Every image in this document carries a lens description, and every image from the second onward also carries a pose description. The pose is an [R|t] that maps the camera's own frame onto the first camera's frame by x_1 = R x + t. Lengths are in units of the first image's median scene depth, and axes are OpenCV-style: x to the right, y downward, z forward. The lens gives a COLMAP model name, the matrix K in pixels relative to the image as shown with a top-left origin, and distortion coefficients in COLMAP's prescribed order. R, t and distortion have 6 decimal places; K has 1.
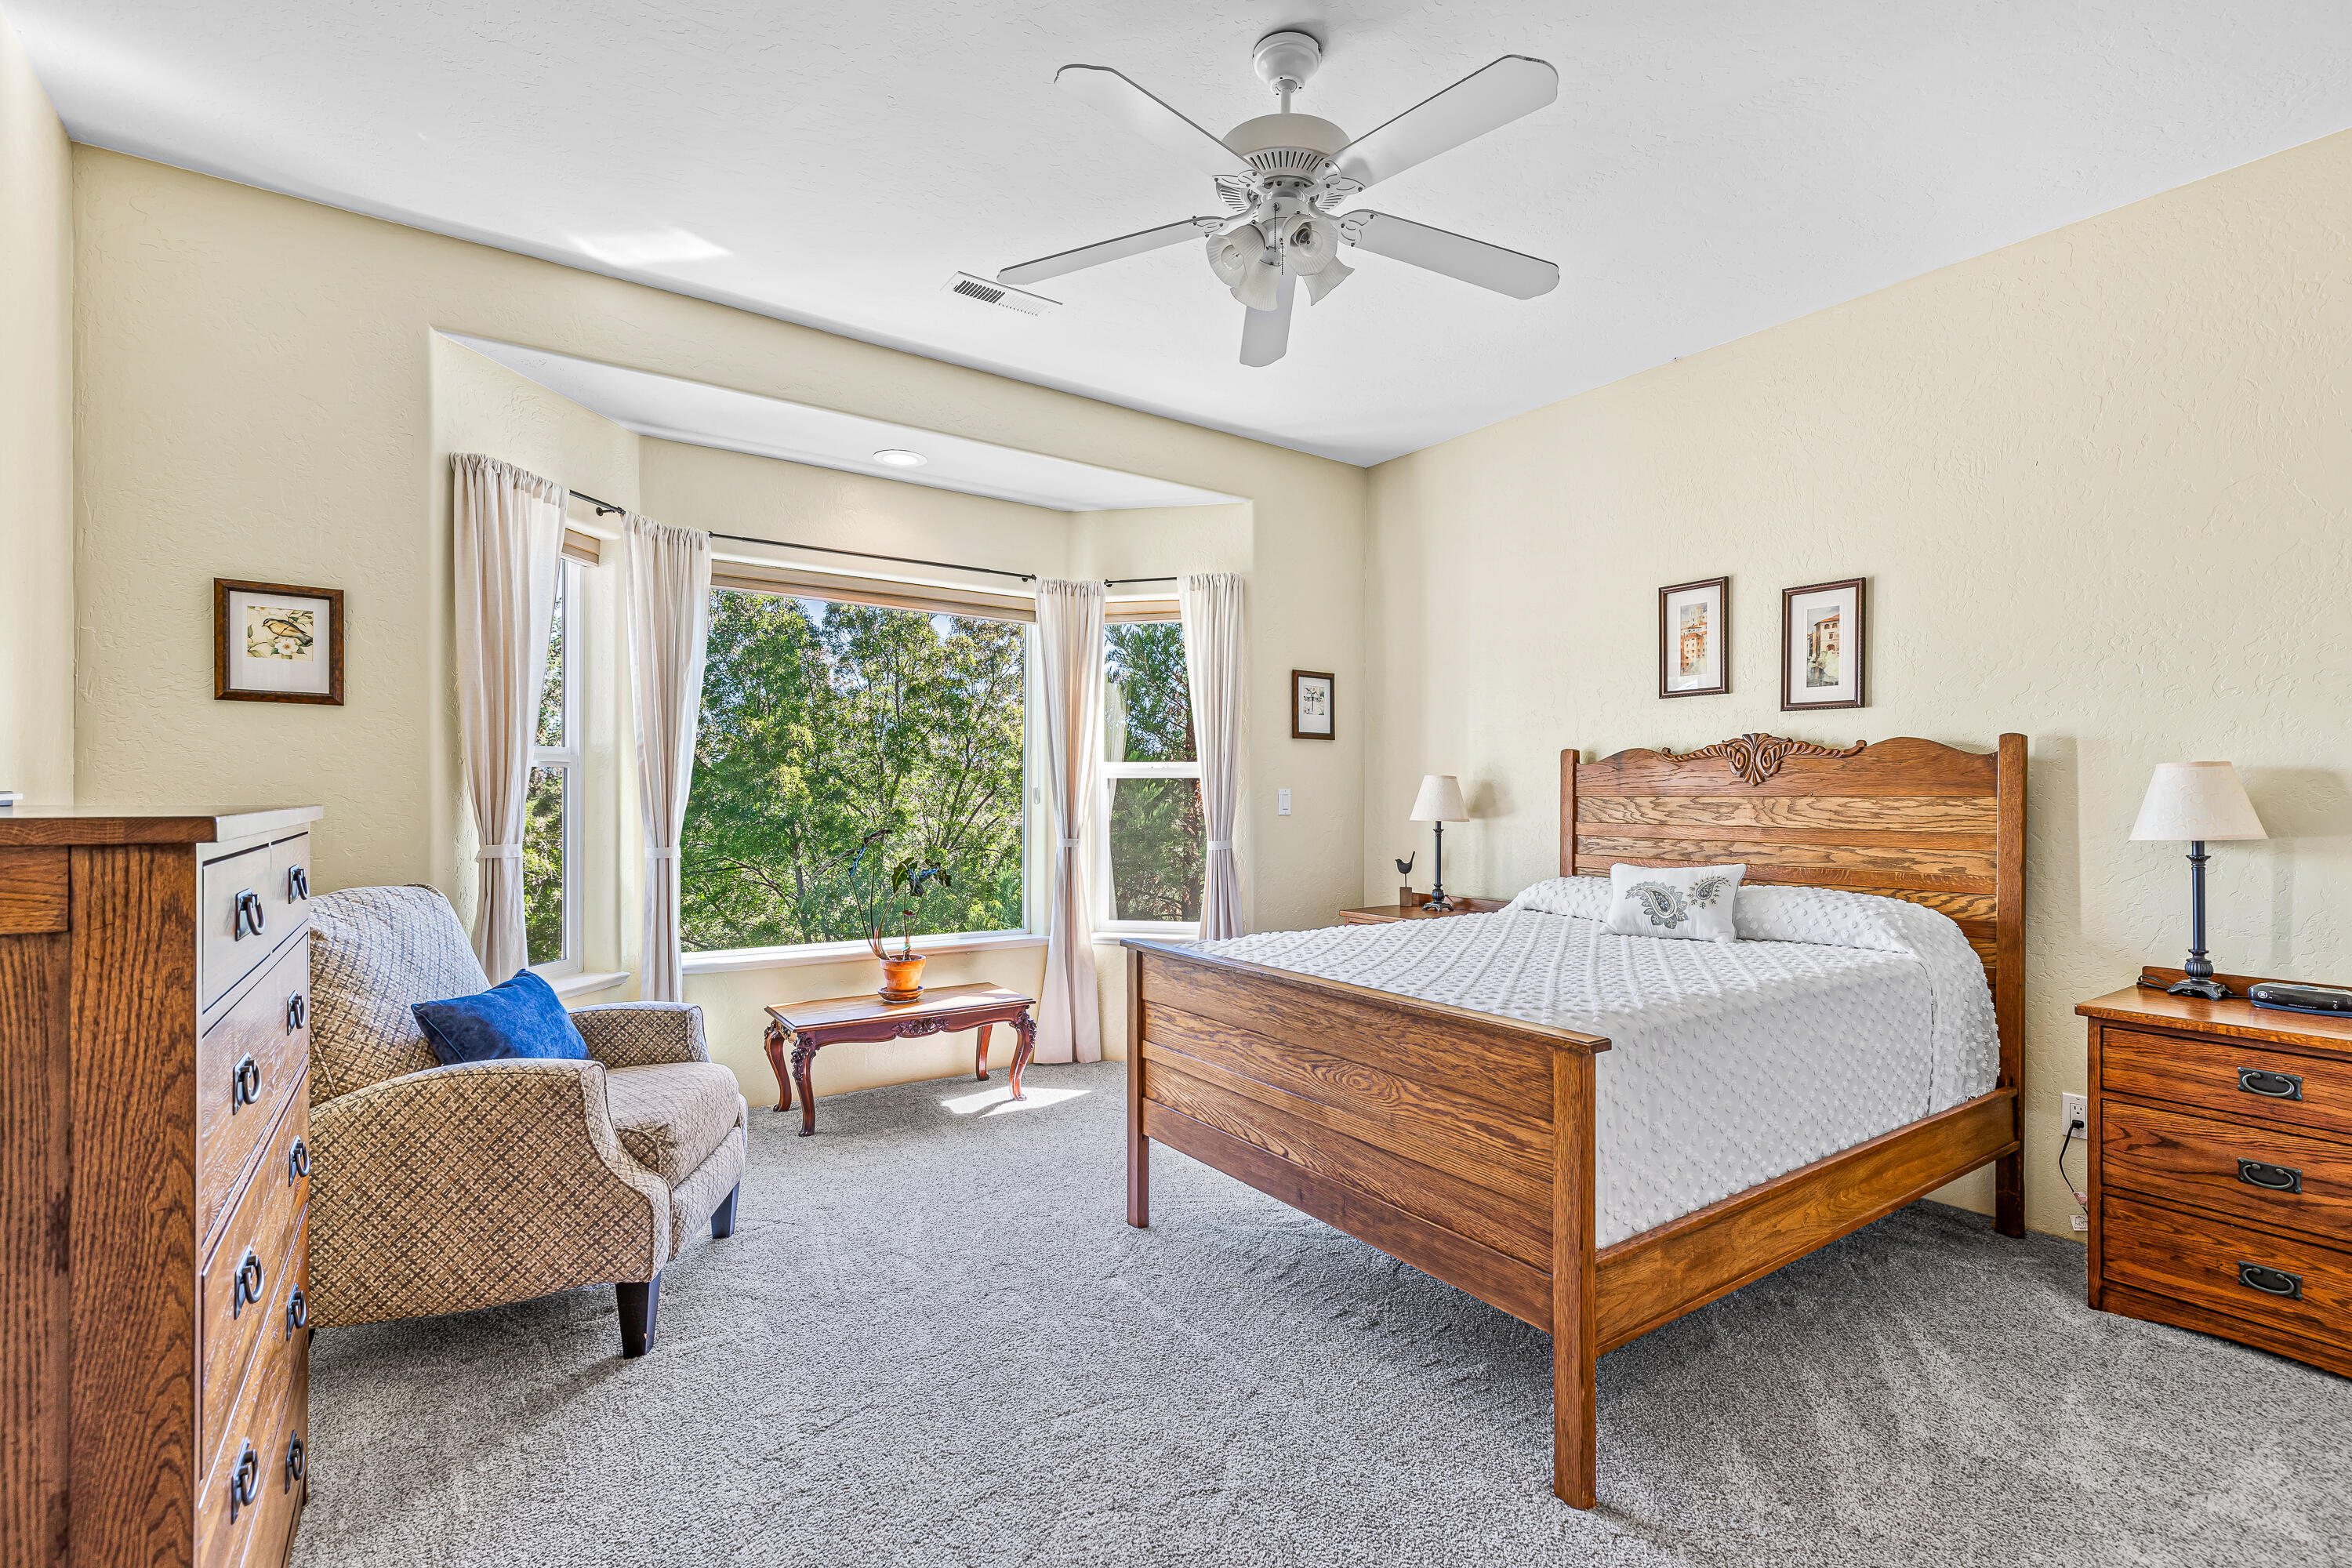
lens RADIAL K [[1071.4, 0, 1178.7], [0, 1071.4, 780.1], [0, 0, 1]] dist [0.010697, -0.000036]
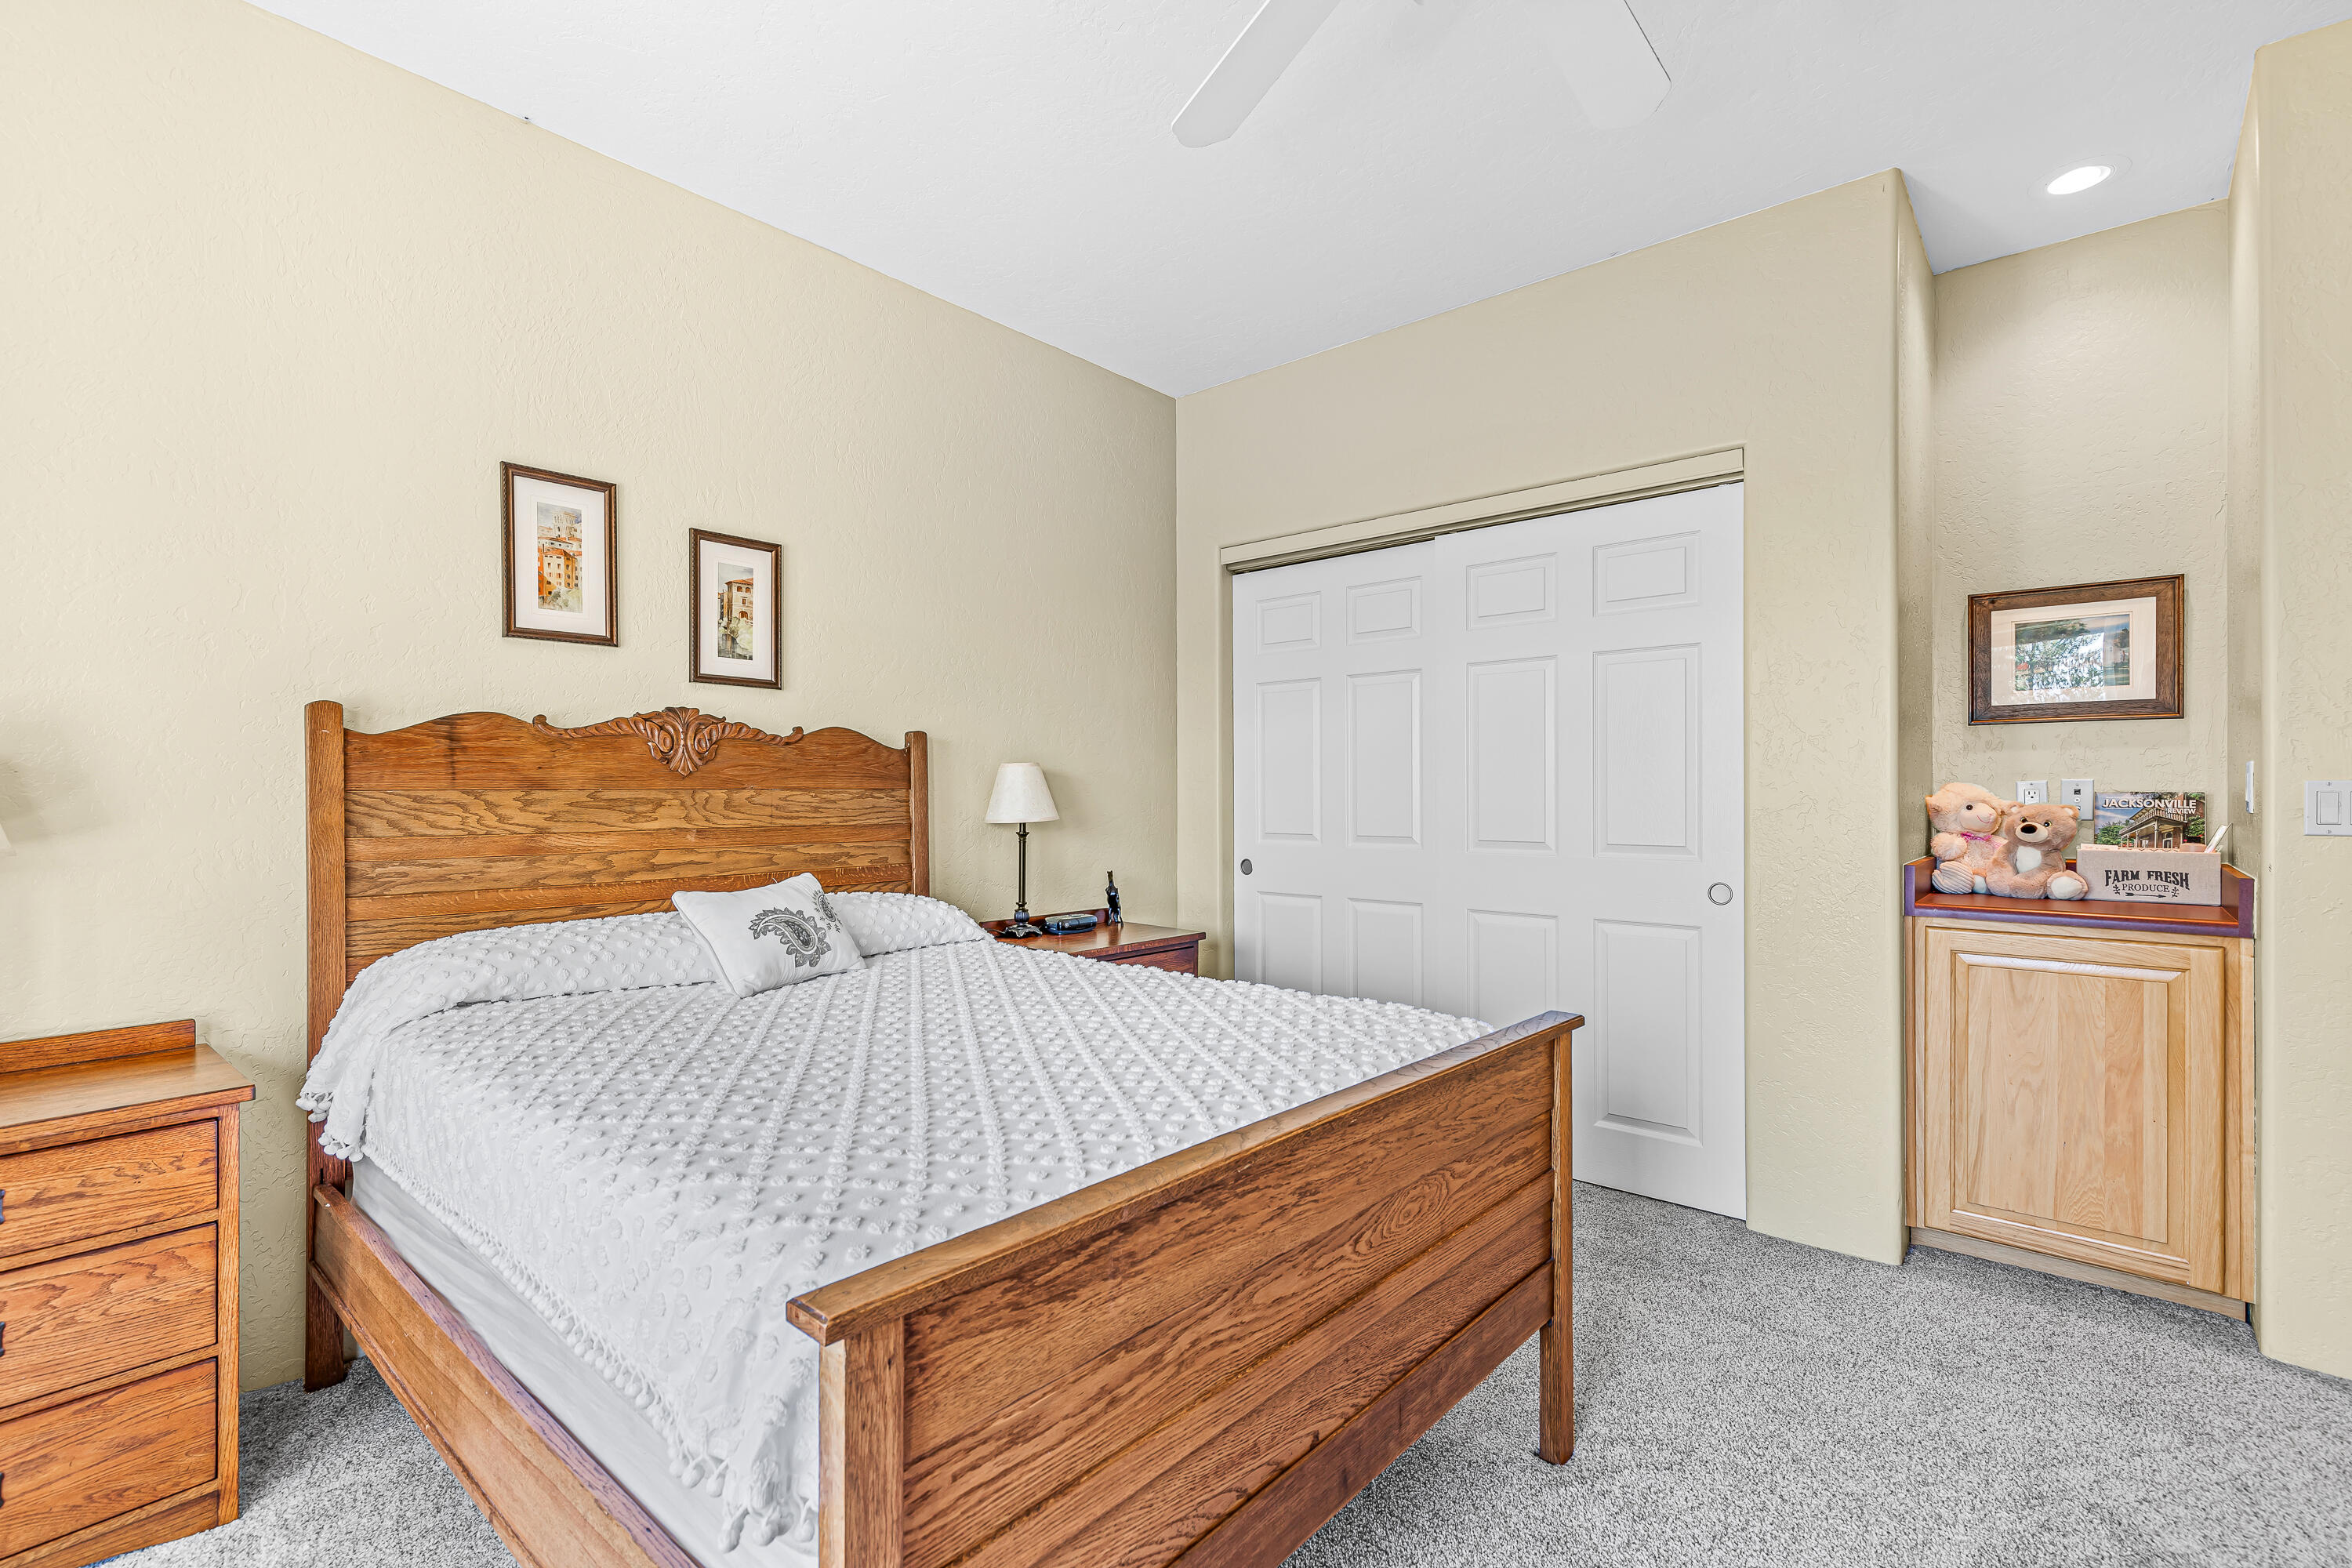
lens RADIAL K [[1071.4, 0, 1178.7], [0, 1071.4, 780.1], [0, 0, 1]] dist [0.010697, -0.000036]
pose [[-0.247467, 0.004141, 0.968888, -0.305350], [-0.015111, 0.999853, -0.008133, 0.009712], [-0.968779, -0.016654, -0.247368, 0.876318]]
